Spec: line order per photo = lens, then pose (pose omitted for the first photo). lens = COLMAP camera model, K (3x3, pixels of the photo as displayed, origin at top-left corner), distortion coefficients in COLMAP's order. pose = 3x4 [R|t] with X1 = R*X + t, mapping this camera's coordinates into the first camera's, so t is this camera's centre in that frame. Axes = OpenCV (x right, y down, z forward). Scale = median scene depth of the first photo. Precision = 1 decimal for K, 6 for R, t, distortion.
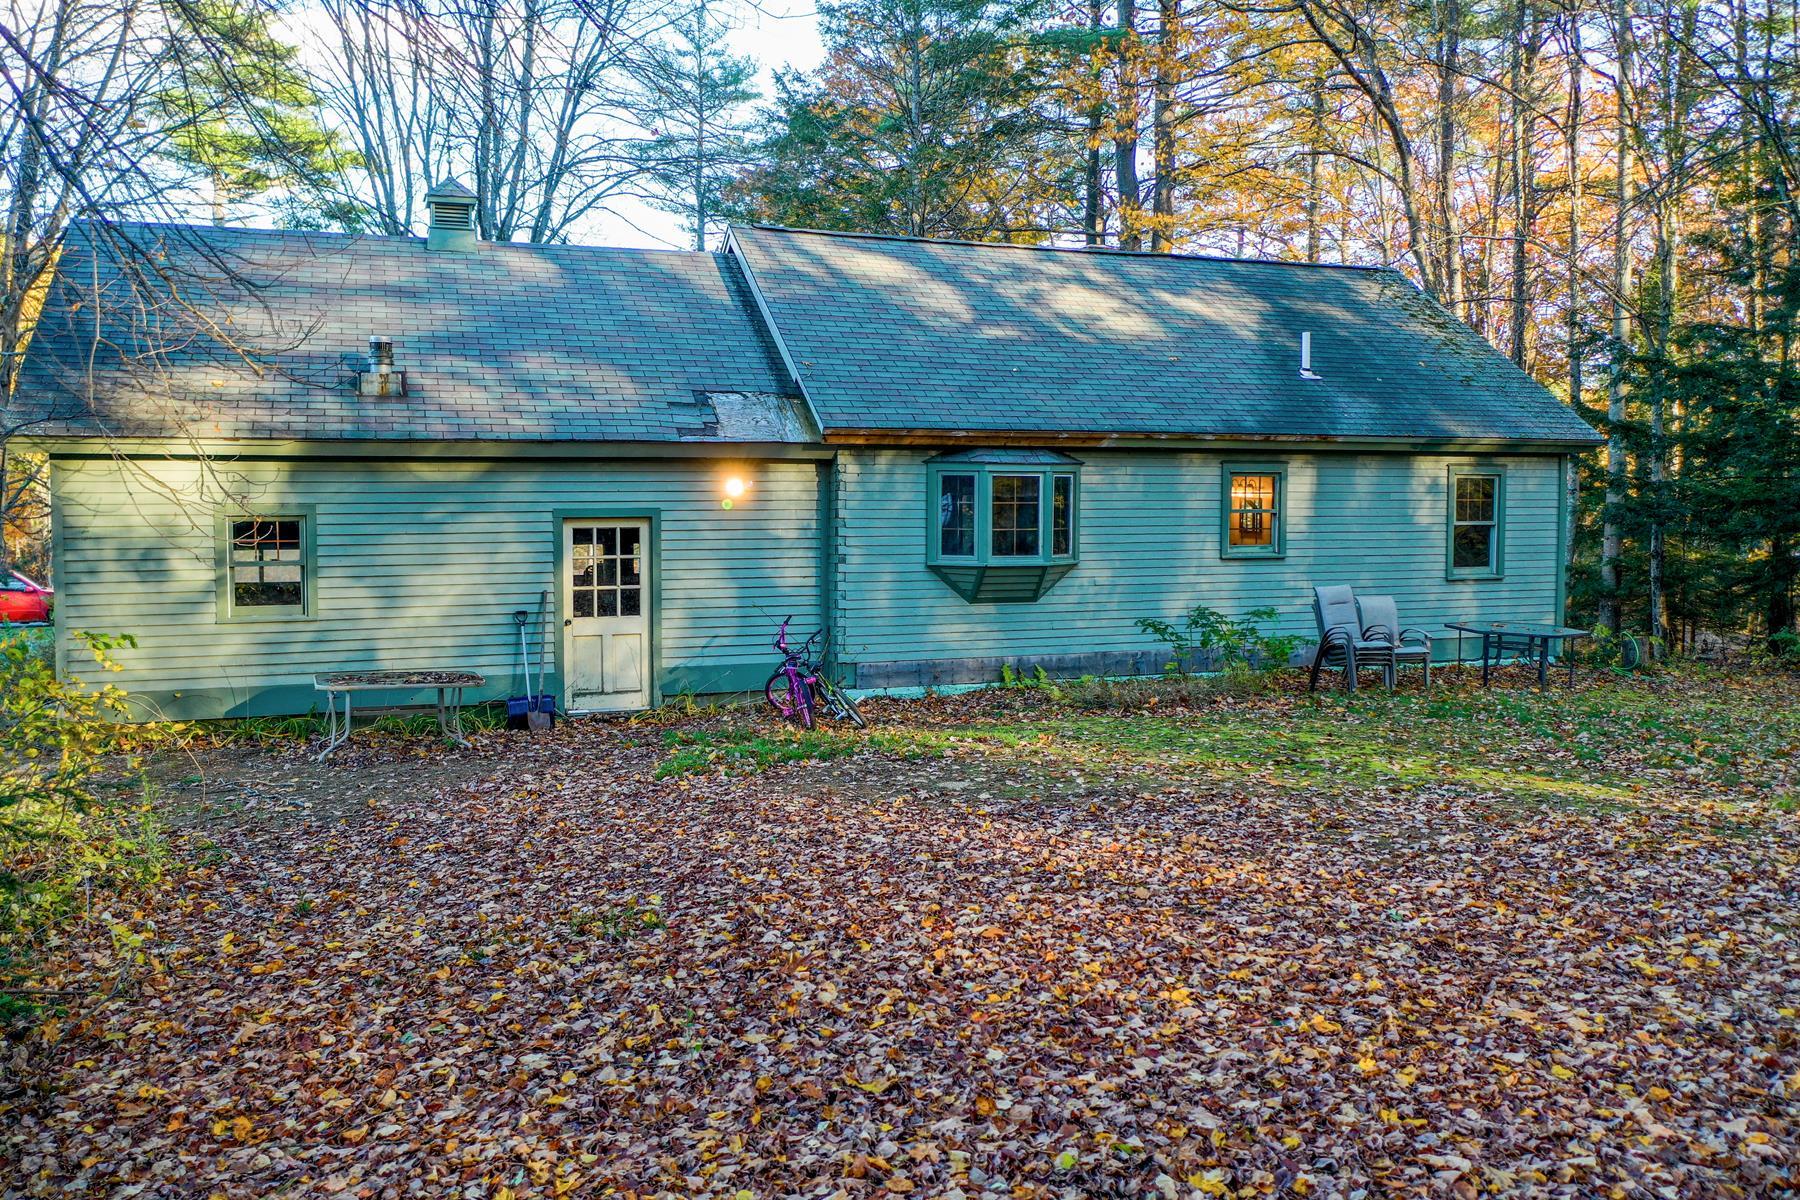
lens RADIAL K [[1470.0, 0, 897.5], [0, 1470.0, 528.2], [0, 0, 1]] dist [0.003527, 0.001631]
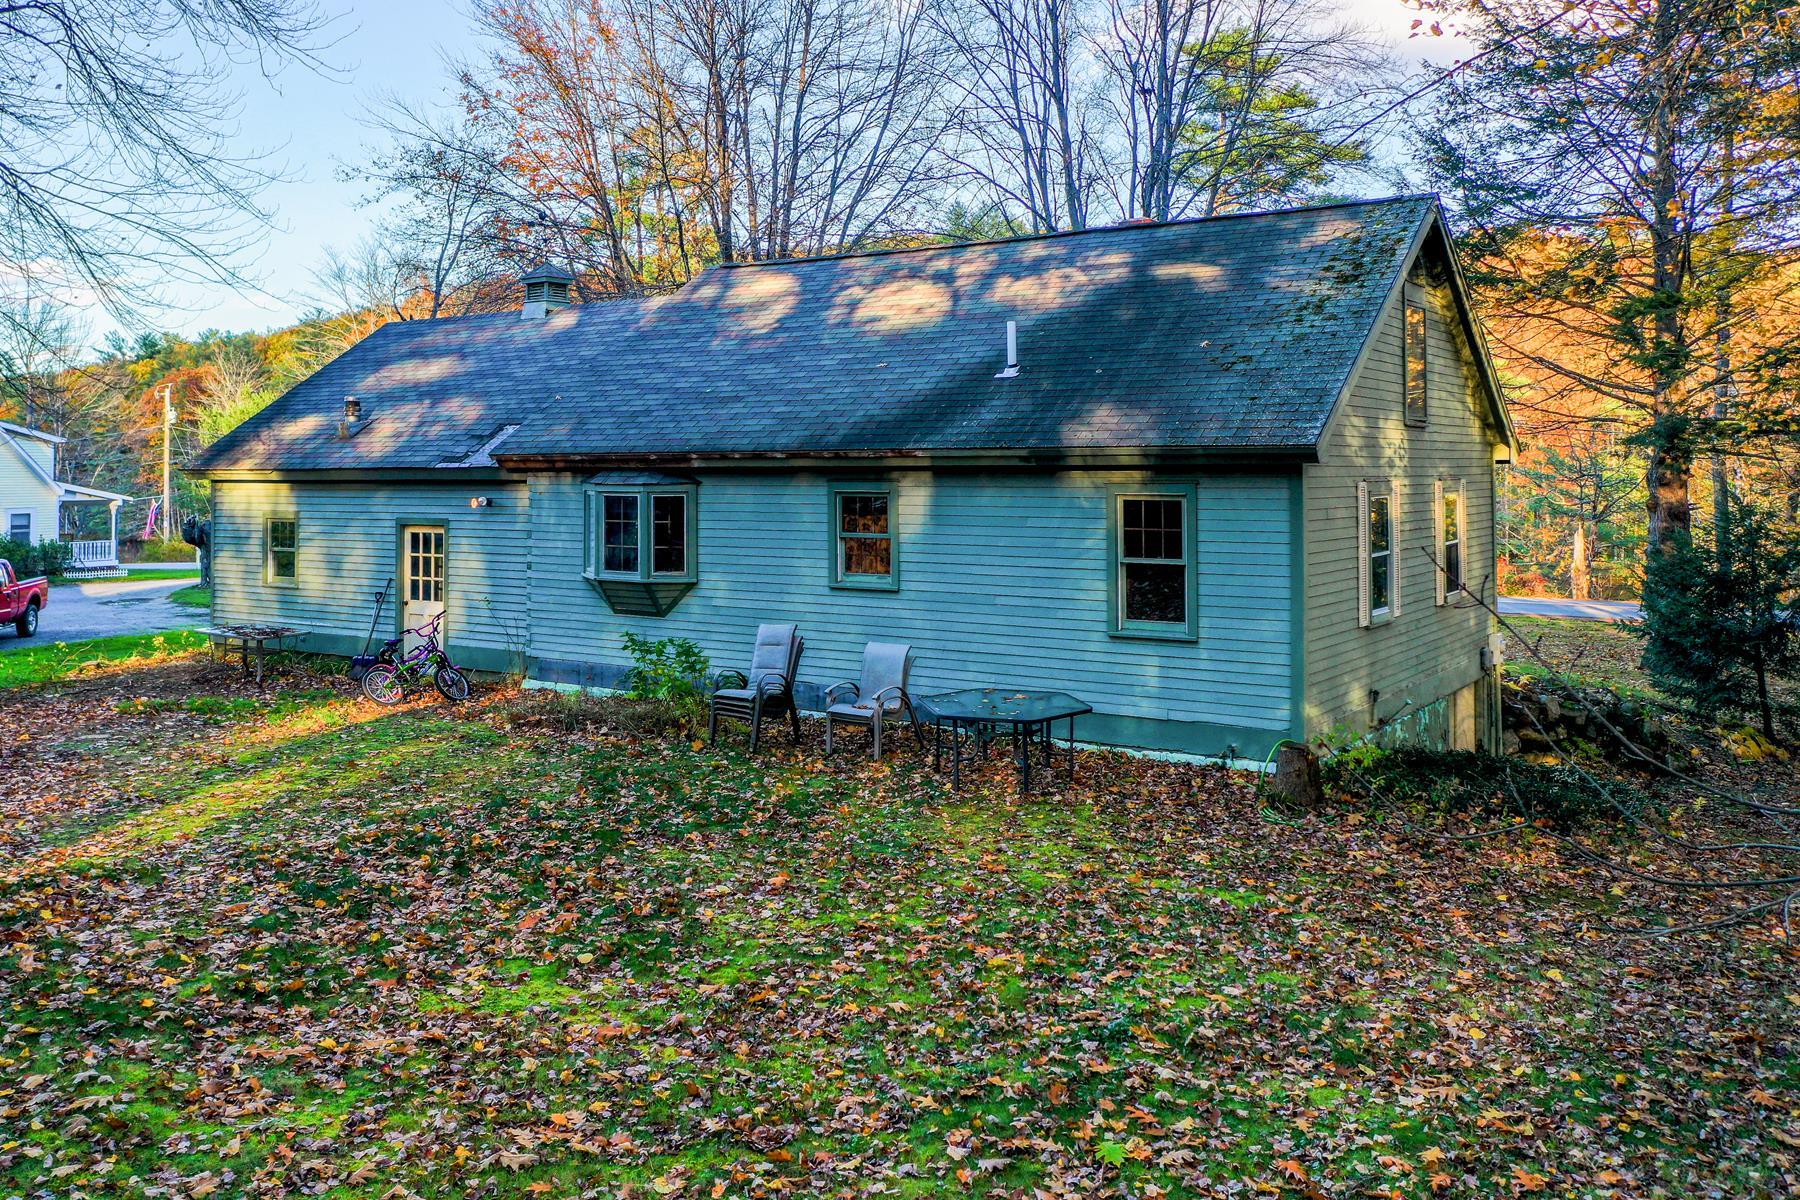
lens RADIAL K [[1489.9, 0, 928.5], [0, 1489.9, 464.5], [0, 0, 1]] dist [-0.000359, -0.000919]
pose [[0.589031, -0.005505, -0.808092, 1.117992], [-0.018335, 0.999628, -0.020175, -0.041938], [0.807903, 0.026700, 0.588711, 0.567303]]
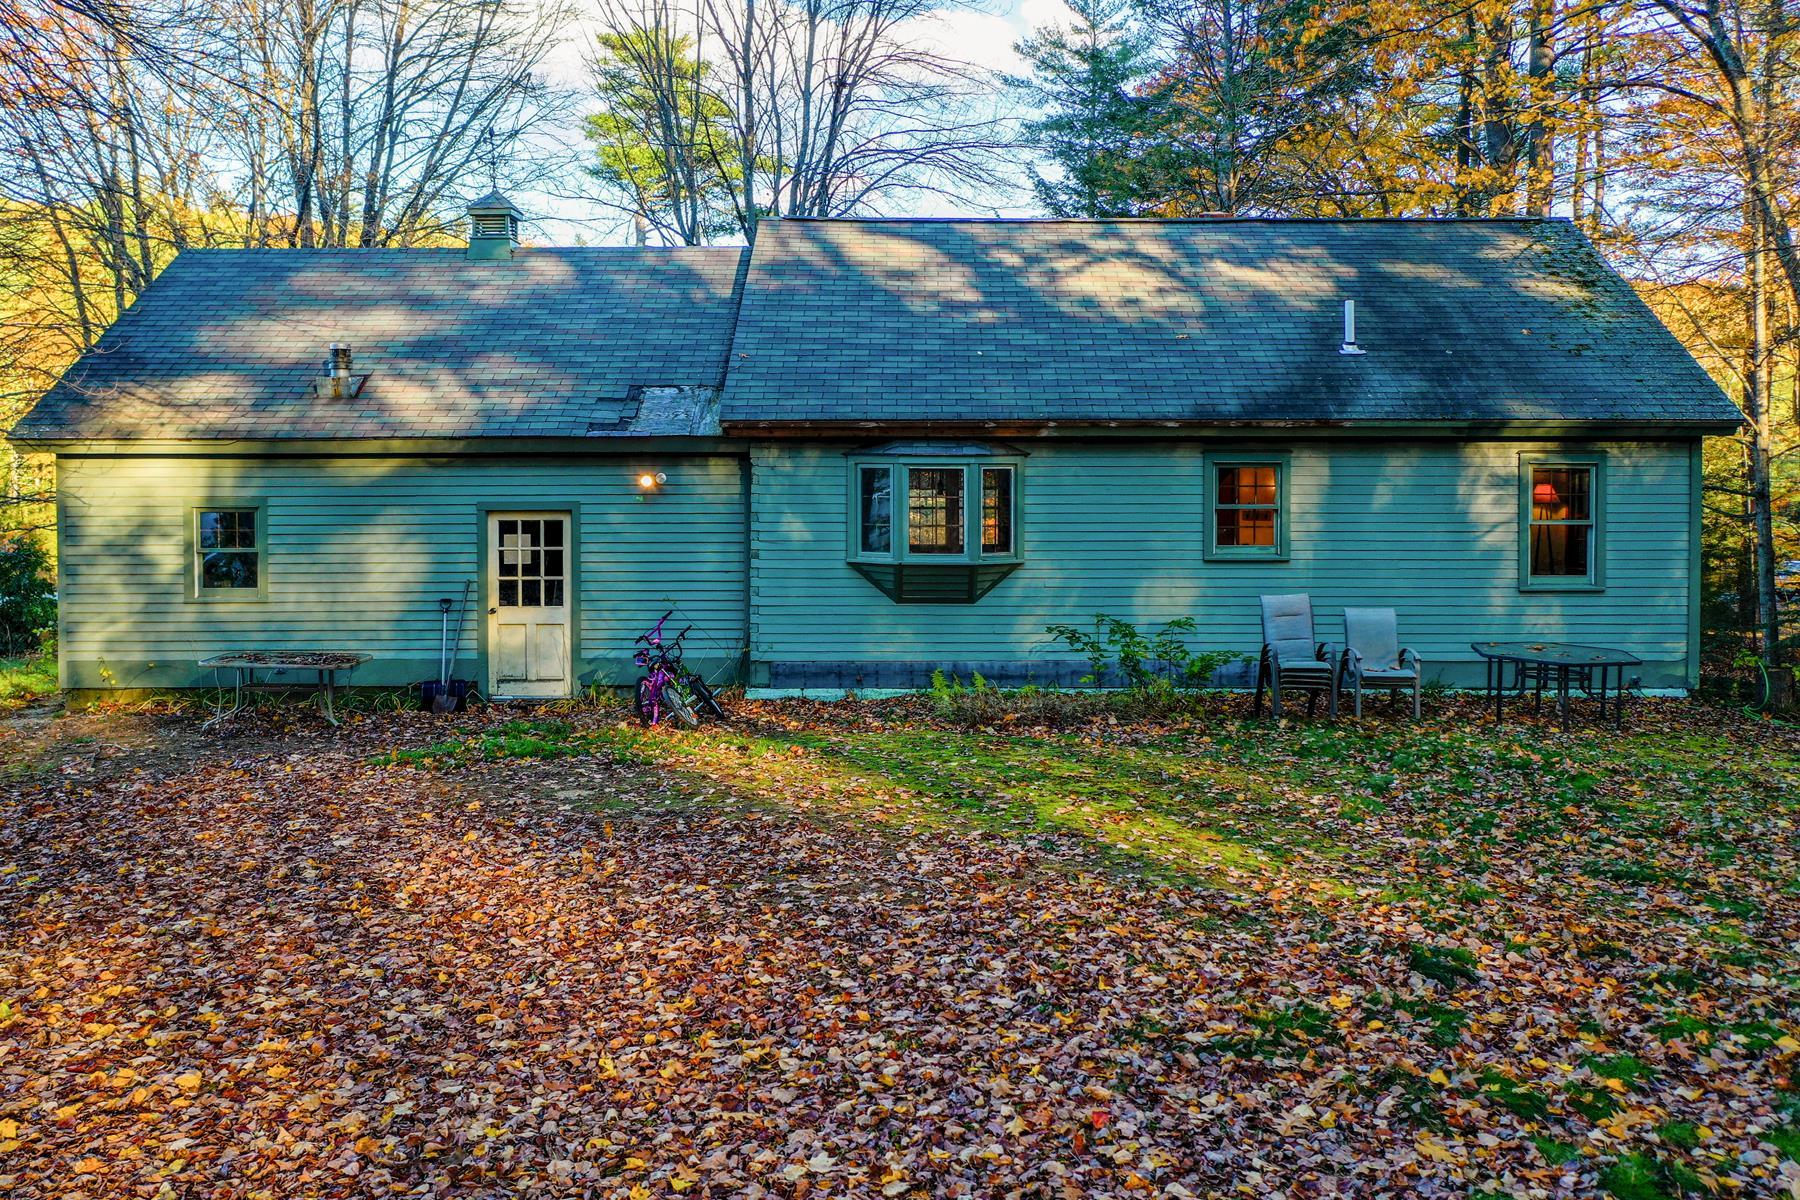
lens RADIAL K [[1489.9, 0, 928.5], [0, 1489.9, 464.5], [0, 0, 1]] dist [-0.000359, -0.000919]
pose [[0.938274, -0.003508, -0.345875, 0.420226], [-0.007381, 0.999518, -0.030160, -0.009696], [0.345814, 0.030851, 0.937796, 0.109296]]
